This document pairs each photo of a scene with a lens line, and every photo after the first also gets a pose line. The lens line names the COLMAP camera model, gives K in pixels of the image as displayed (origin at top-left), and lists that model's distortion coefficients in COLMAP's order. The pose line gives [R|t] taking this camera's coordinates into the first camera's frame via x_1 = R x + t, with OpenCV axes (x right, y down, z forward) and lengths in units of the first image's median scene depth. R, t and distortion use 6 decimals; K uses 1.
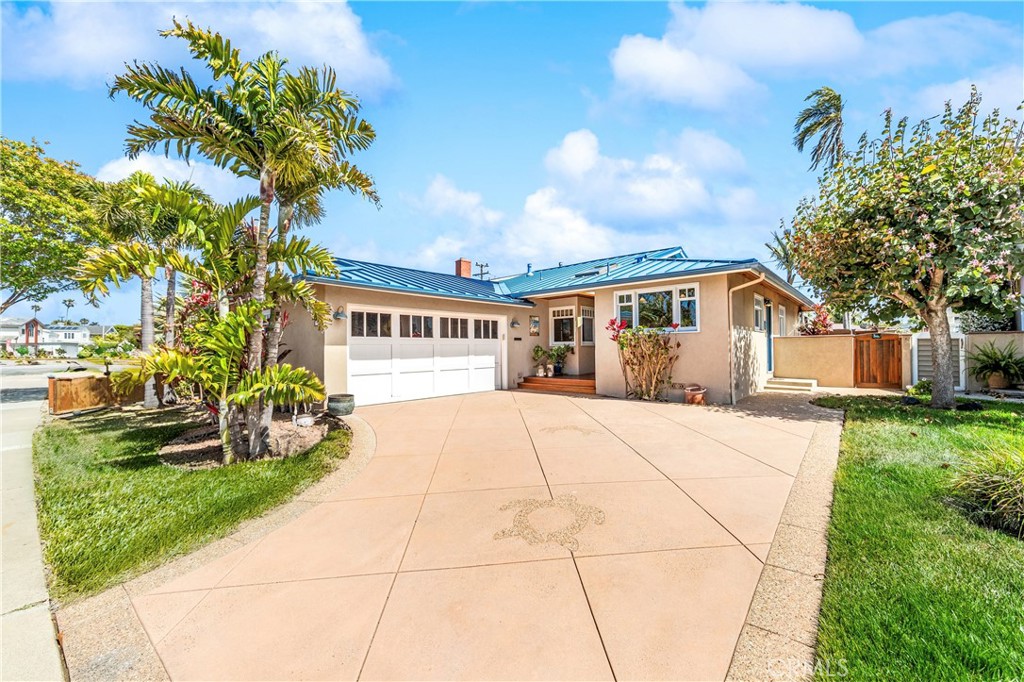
lens RADIAL K [[428.5, 0, 512.0], [0, 428.5, 341.0], [0, 0, 1]] dist [0.000921, 0.000173]
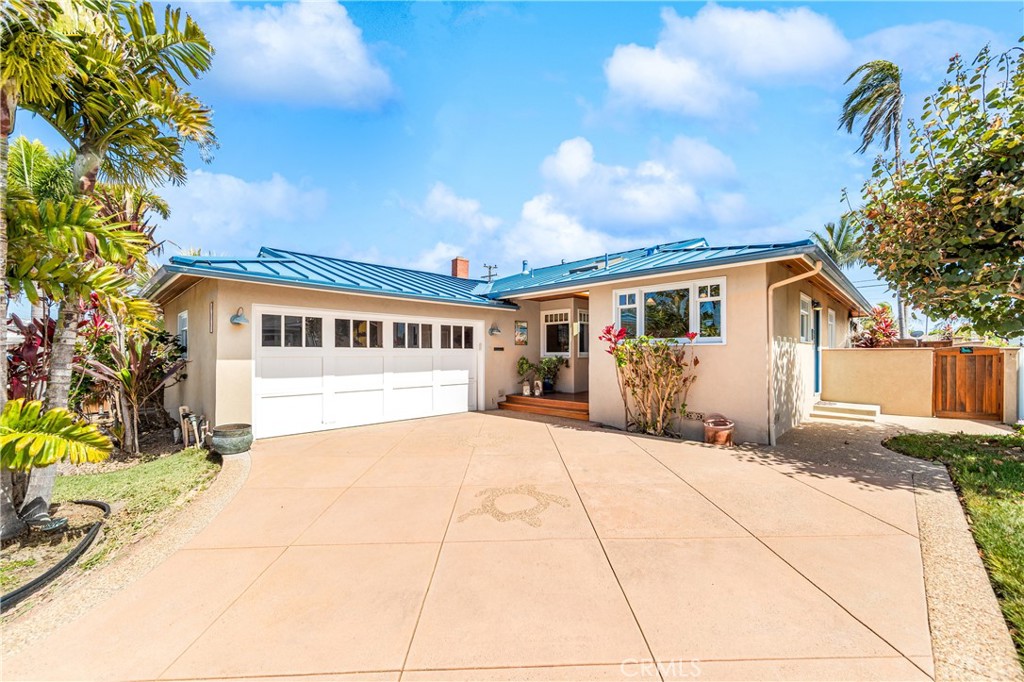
lens RADIAL K [[418.0, 0, 515.3], [0, 418.0, 348.7], [0, 0, 1]] dist [0.000347, 0.000060]
pose [[0.998604, 0.008226, -0.052179, 0.095743], [-0.007728, 0.999923, 0.009732, -0.014524], [0.052255, -0.009315, 0.998590, 0.221373]]
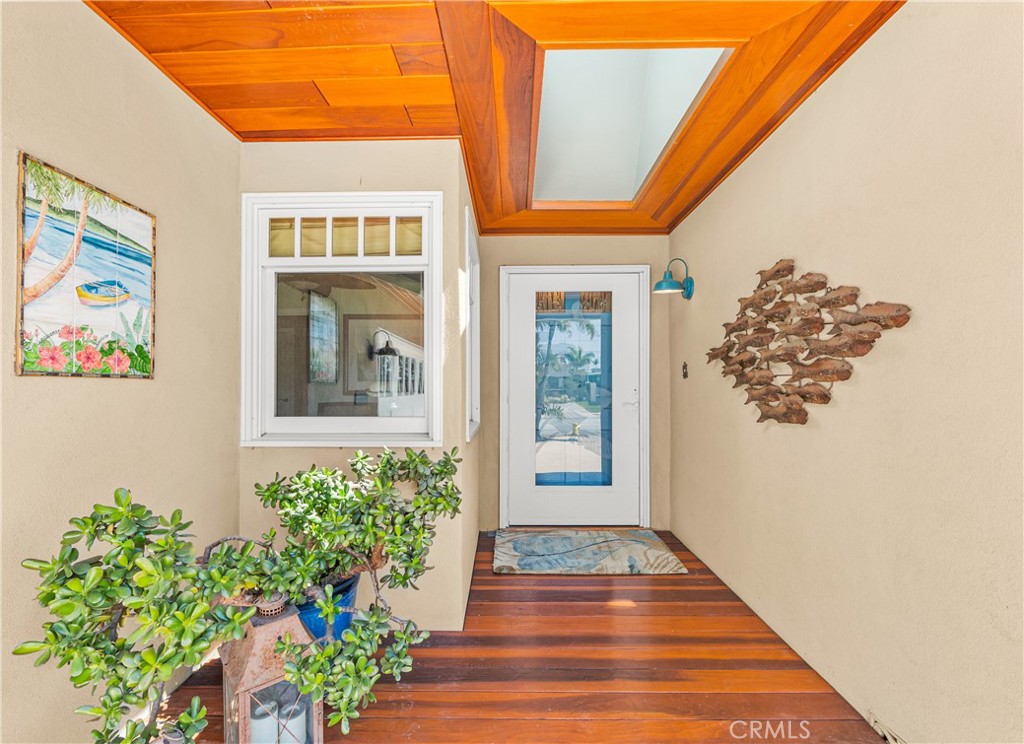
lens RADIAL K [[462.3, 0, 510.6], [0, 462.3, 387.4], [0, 0, 1]] dist [-0.000059, -0.000048]
pose [[0.766487, 0.010929, 0.642167, 0.066634], [-0.013887, 0.999903, -0.000443, -0.012359], [-0.642110, -0.008578, 0.766564, 0.972337]]
